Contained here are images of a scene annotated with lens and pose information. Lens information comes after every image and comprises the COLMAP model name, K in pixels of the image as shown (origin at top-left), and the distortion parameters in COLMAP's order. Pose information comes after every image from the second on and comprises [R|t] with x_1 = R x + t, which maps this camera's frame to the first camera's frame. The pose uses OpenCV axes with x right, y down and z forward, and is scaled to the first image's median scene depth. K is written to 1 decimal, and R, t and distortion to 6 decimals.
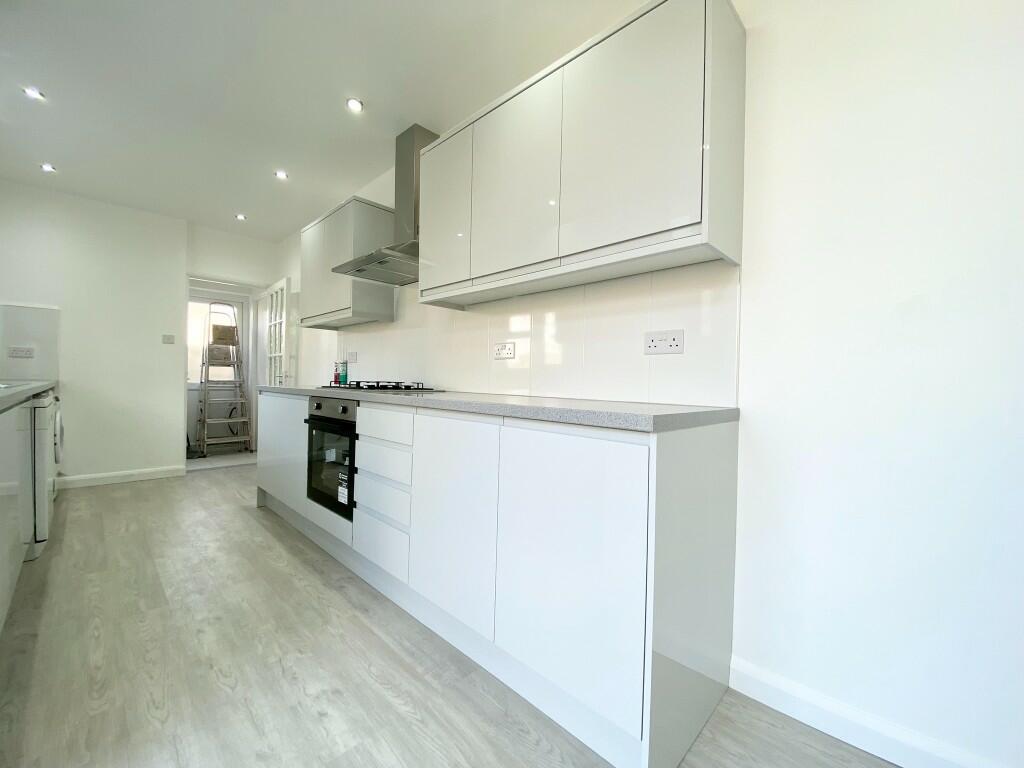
lens RADIAL K [[412.4, 0, 510.7], [0, 412.4, 383.2], [0, 0, 1]] dist [0.025538, -0.022462]
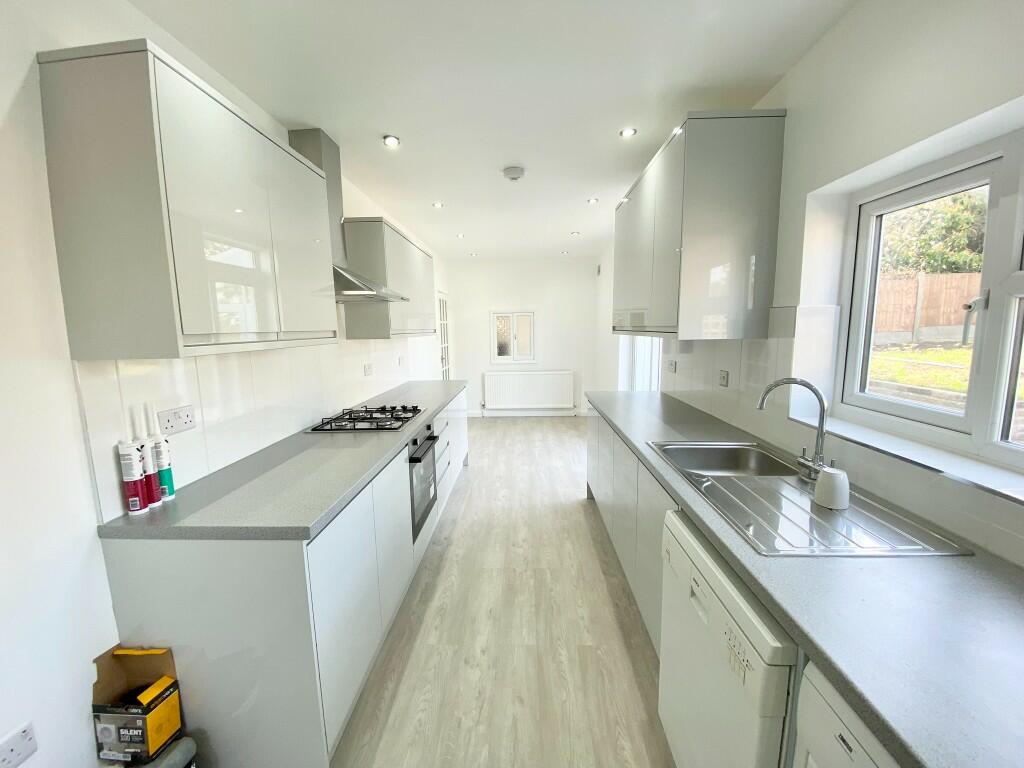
lens RADIAL K [[408.0, 0, 512.0], [0, 408.0, 384.0], [0, 0, 1]] dist [-0.012232, -0.010195]
pose [[-0.678916, -0.110637, 0.725832, -1.150240], [0.006376, 0.987656, 0.156510, -0.202362], [-0.734188, 0.110885, -0.669830, 1.285464]]
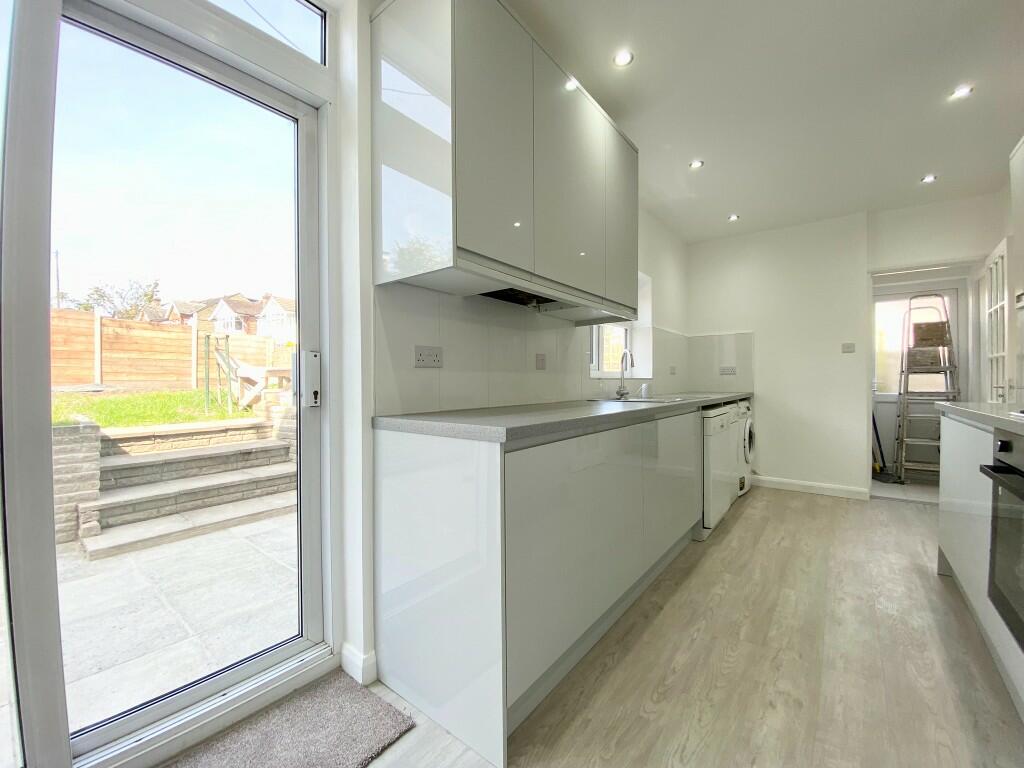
lens RADIAL K [[412.4, 0, 510.7], [0, 412.4, 383.2], [0, 0, 1]] dist [0.025538, -0.022462]
pose [[0.106106, -0.015086, -0.994240, 0.017827], [-0.000476, 0.999884, -0.015222, -0.020275], [0.994355, 0.002089, 0.106086, 0.234968]]
